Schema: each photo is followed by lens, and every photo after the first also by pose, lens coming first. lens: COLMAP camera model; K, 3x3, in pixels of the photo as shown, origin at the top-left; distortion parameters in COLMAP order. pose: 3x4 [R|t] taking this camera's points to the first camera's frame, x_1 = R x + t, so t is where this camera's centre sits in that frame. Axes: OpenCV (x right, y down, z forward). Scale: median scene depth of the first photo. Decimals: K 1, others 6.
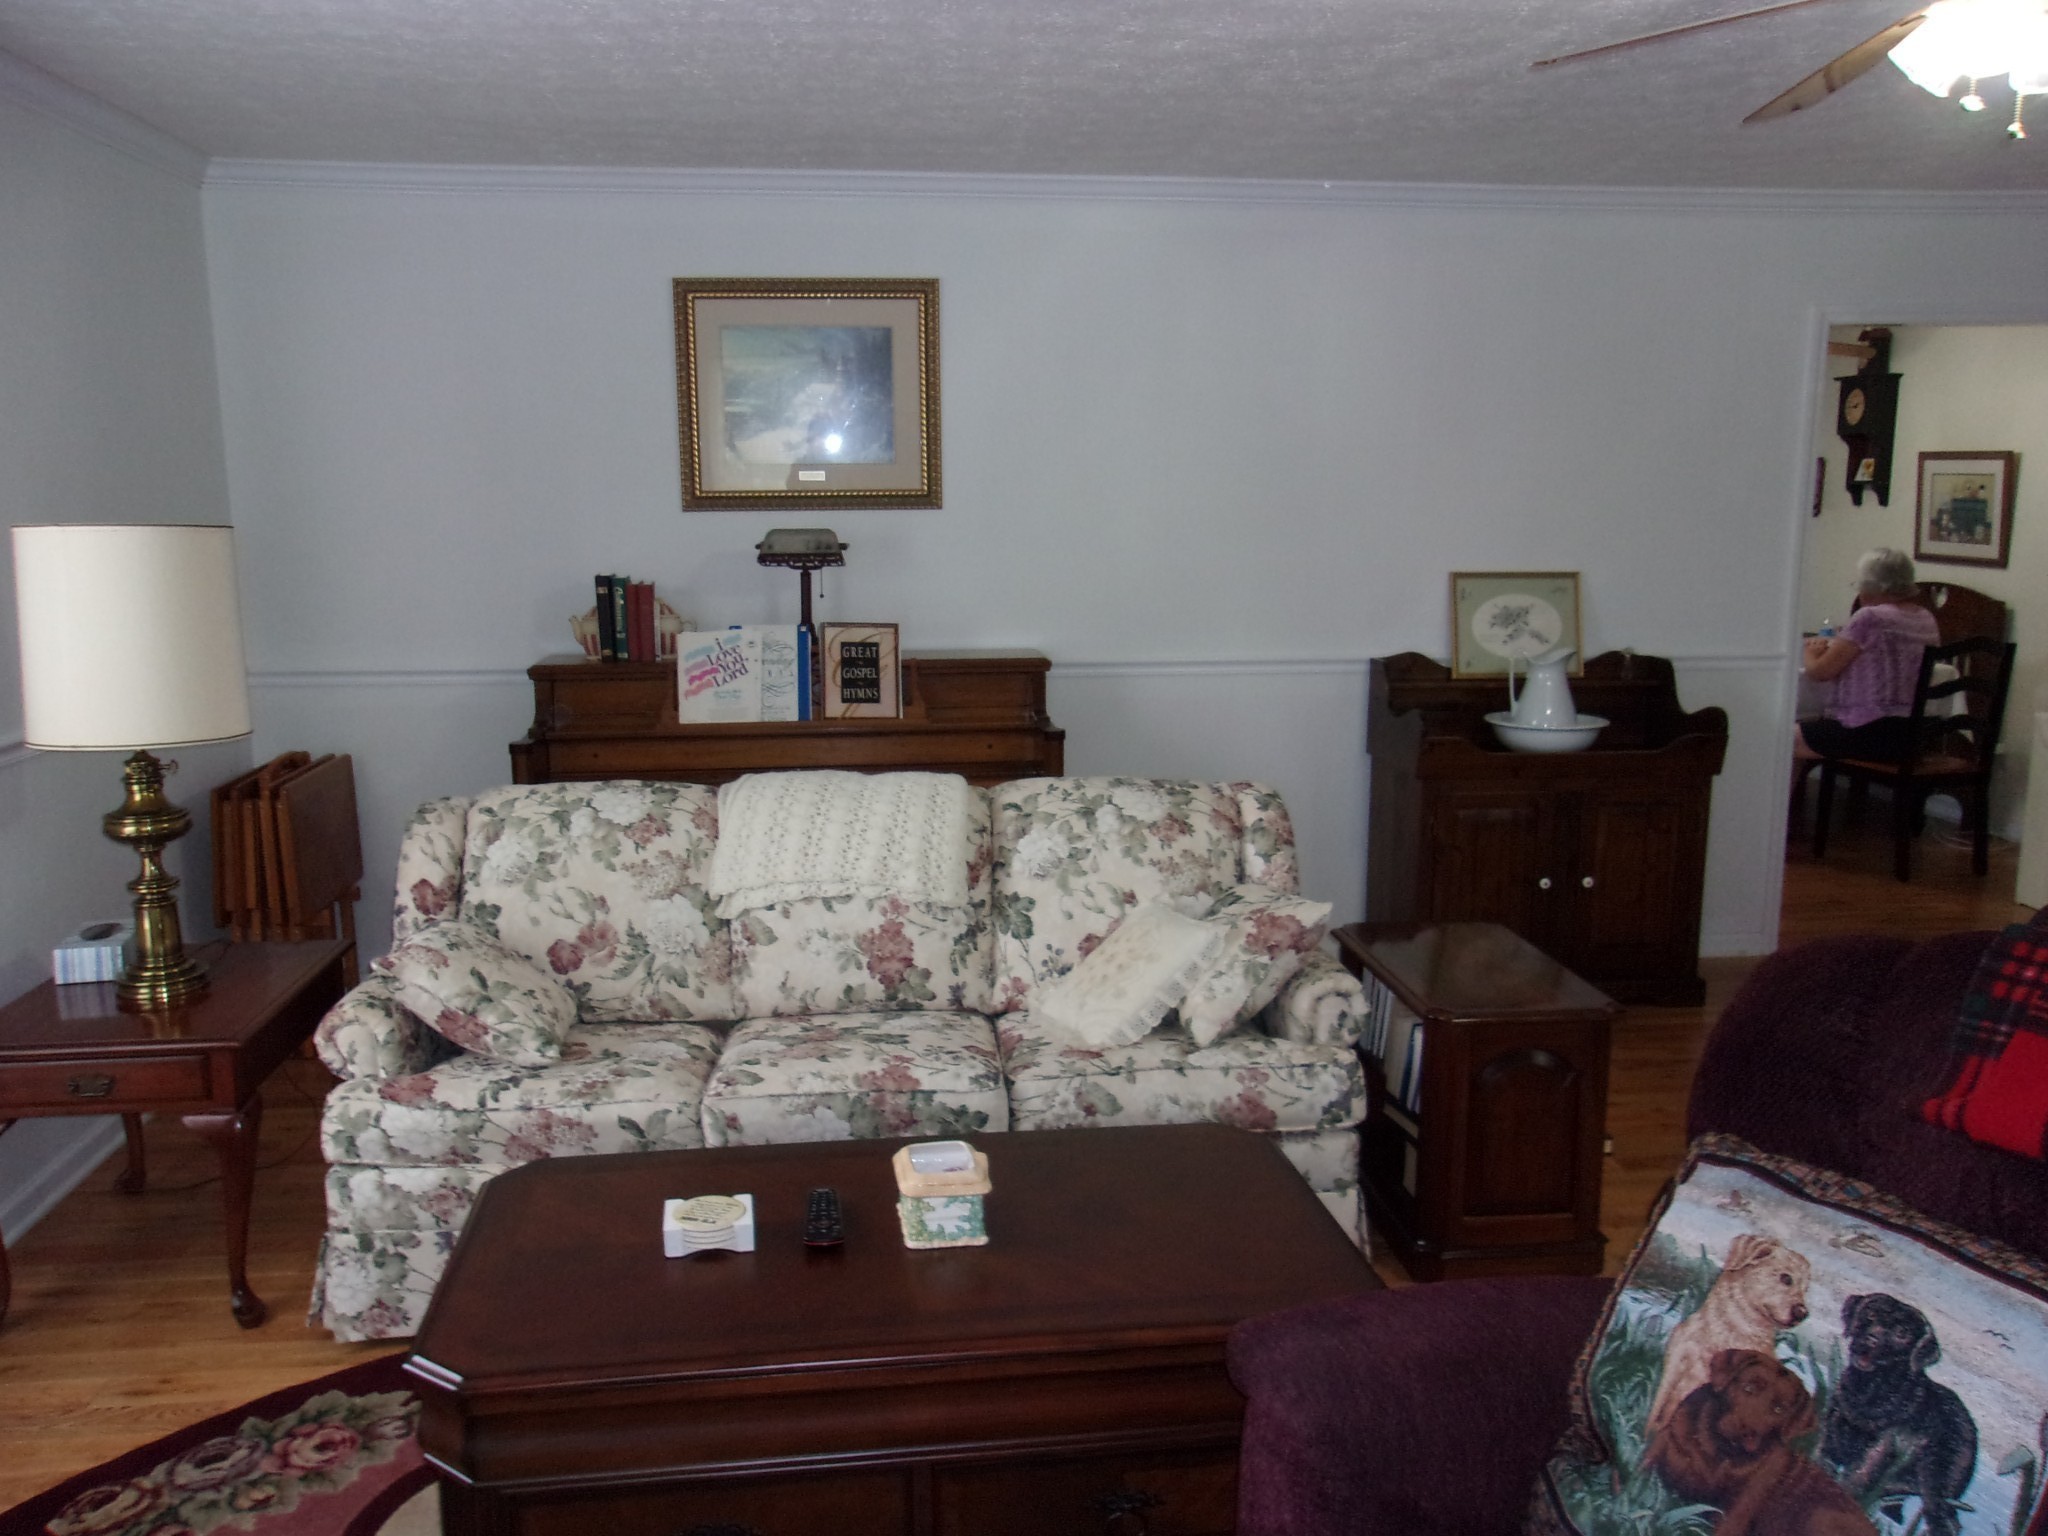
lens RADIAL K [[1640.5, 0, 1024.0], [0, 1640.5, 768.0], [0, 0, 1]] dist [0.011842, 0.004979]
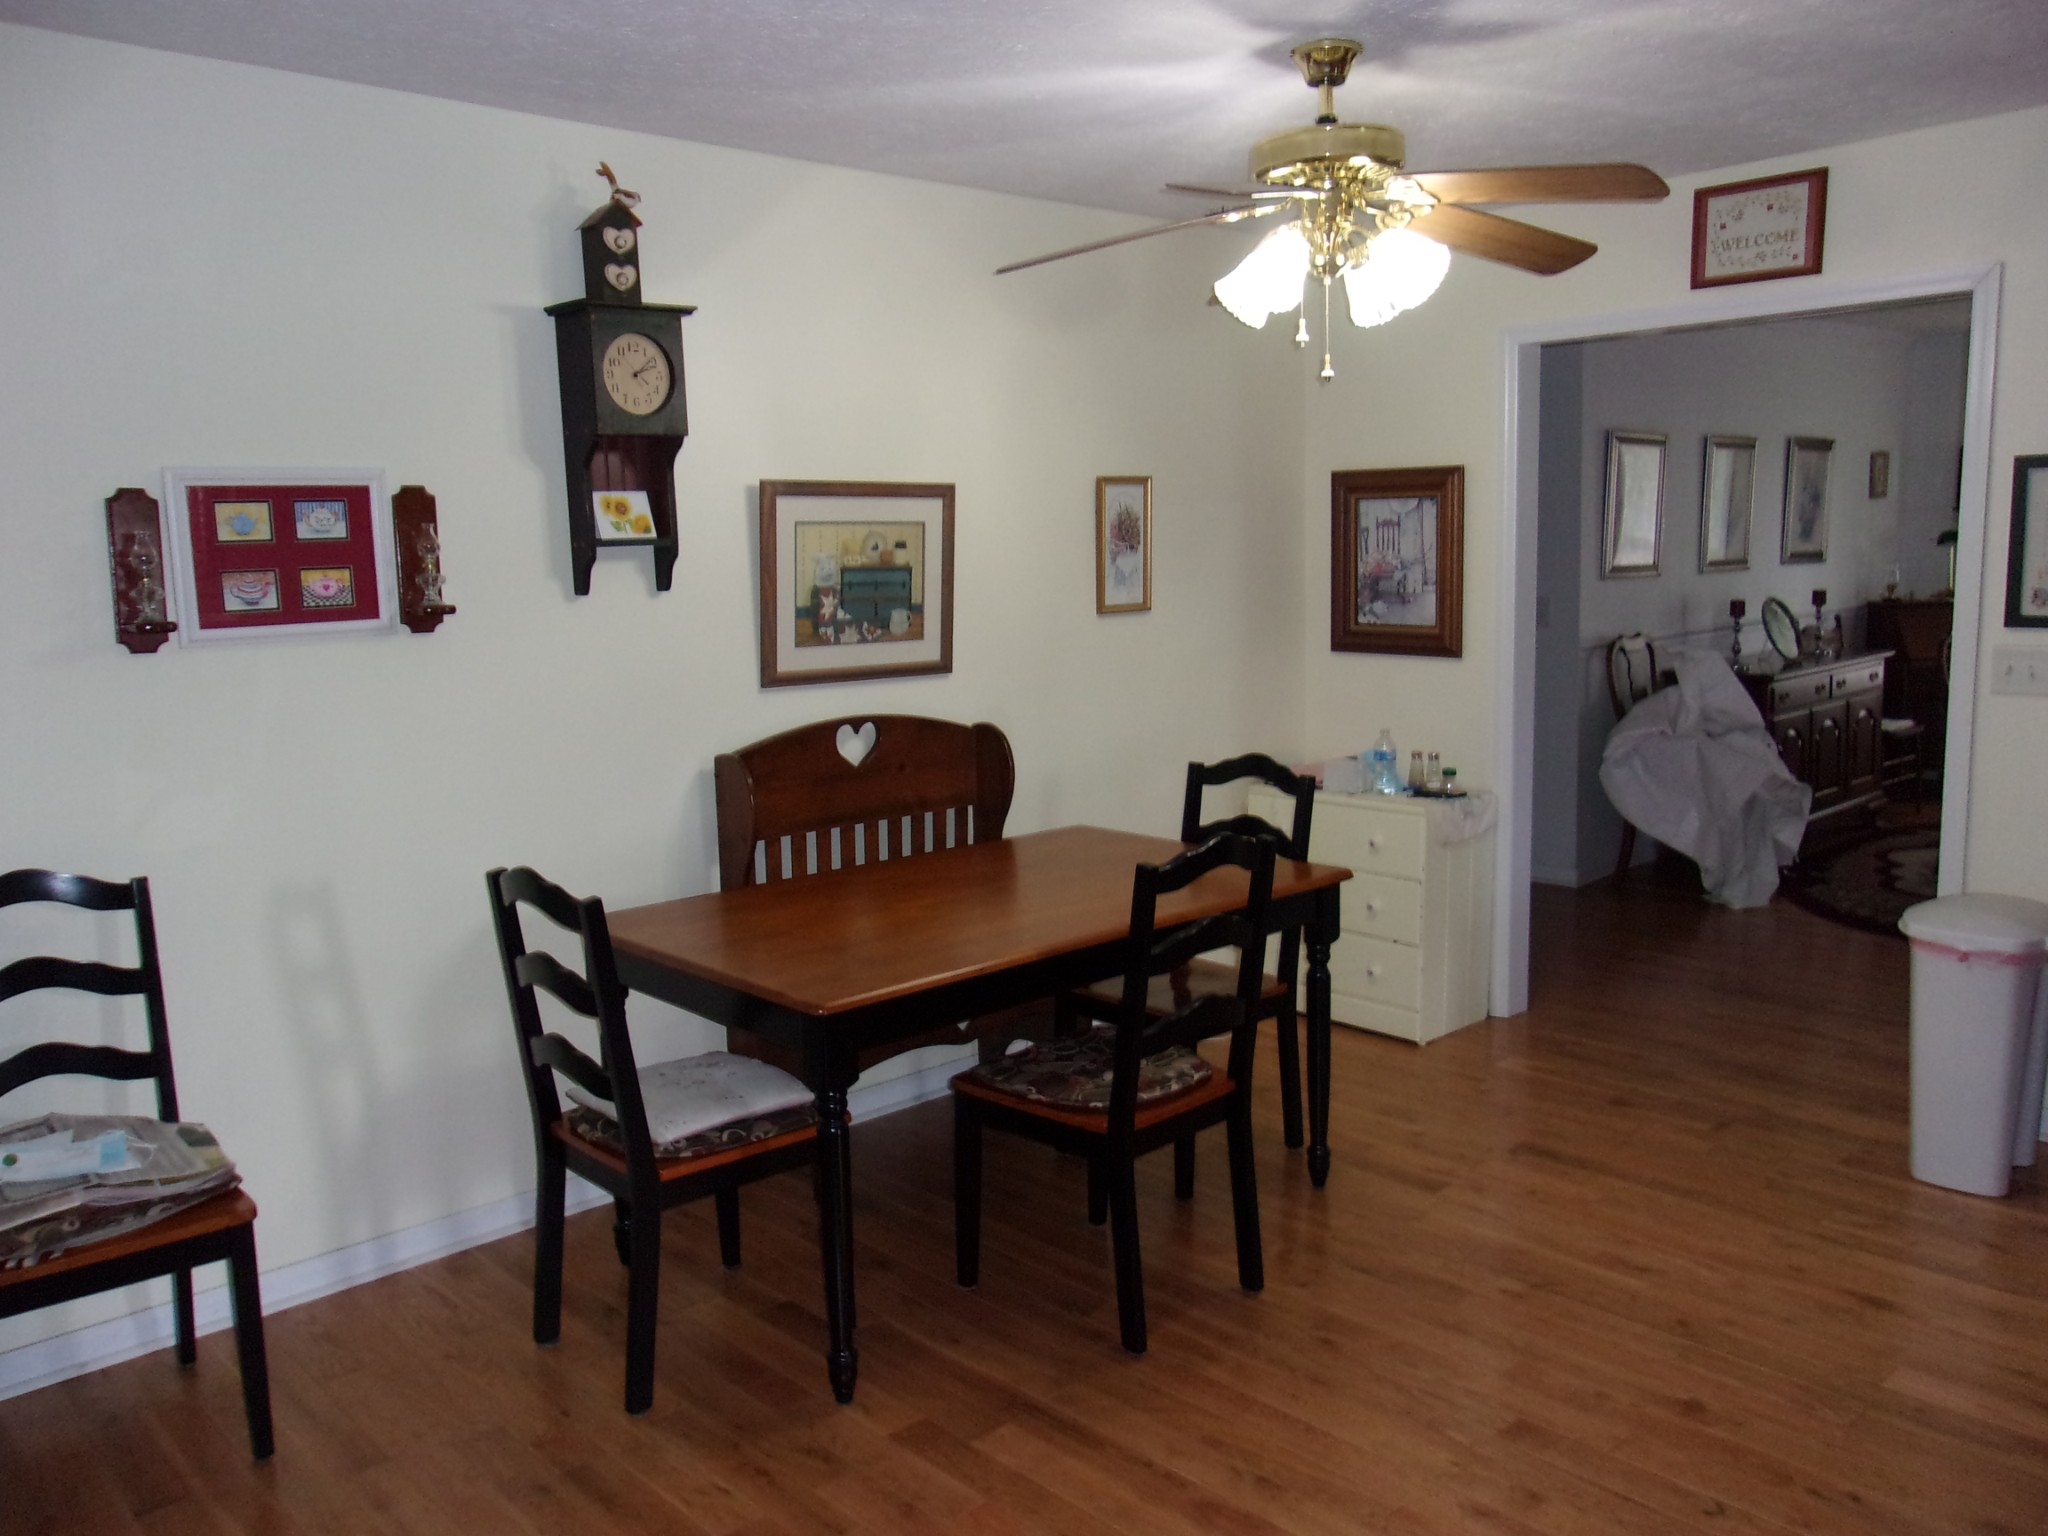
lens RADIAL K [[1614.6, 0, 1024.0], [0, 1614.6, 768.0], [0, 0, 1]] dist [0.070730, -0.178423]
pose [[-0.591388, -0.098207, 0.800385, 0.085627], [0.164726, 0.956914, 0.239126, -0.218860], [-0.789383, 0.273260, -0.549730, 1.269552]]
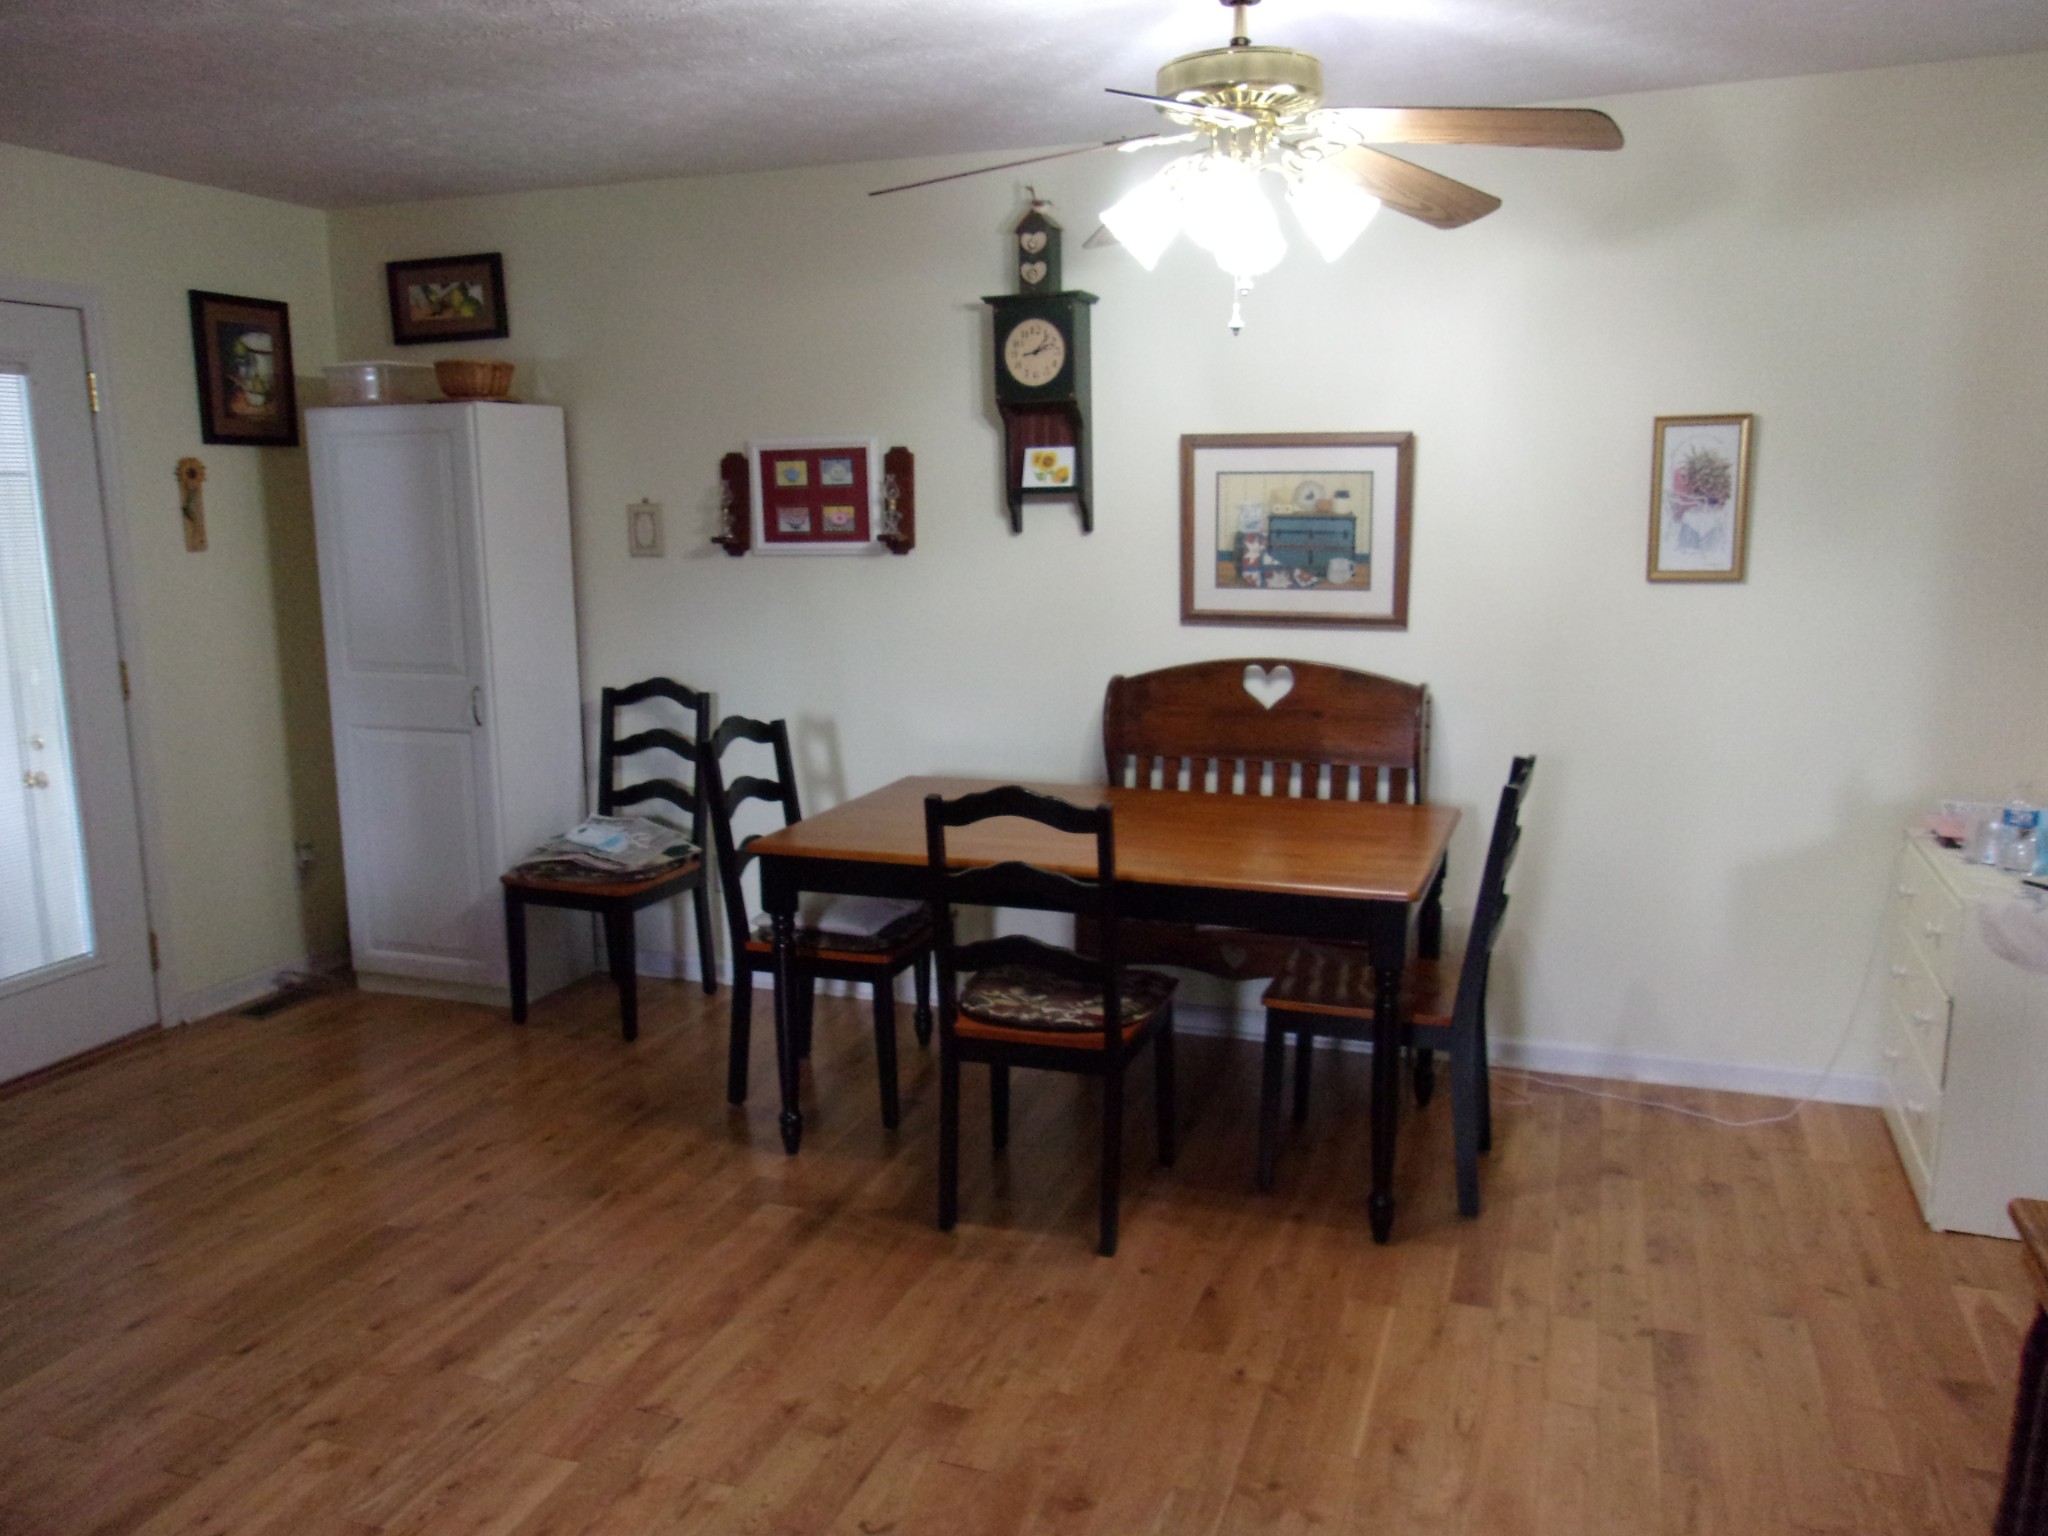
lens RADIAL K [[1645.1, 0, 1024.0], [0, 1645.1, 768.0], [0, 0, 1]] dist [0.009169, -0.053236]
pose [[0.446699, -0.154105, 0.881312, 0.001897], [0.166149, 0.982208, 0.087533, -0.141084], [-0.879121, 0.107328, 0.464356, 0.817553]]
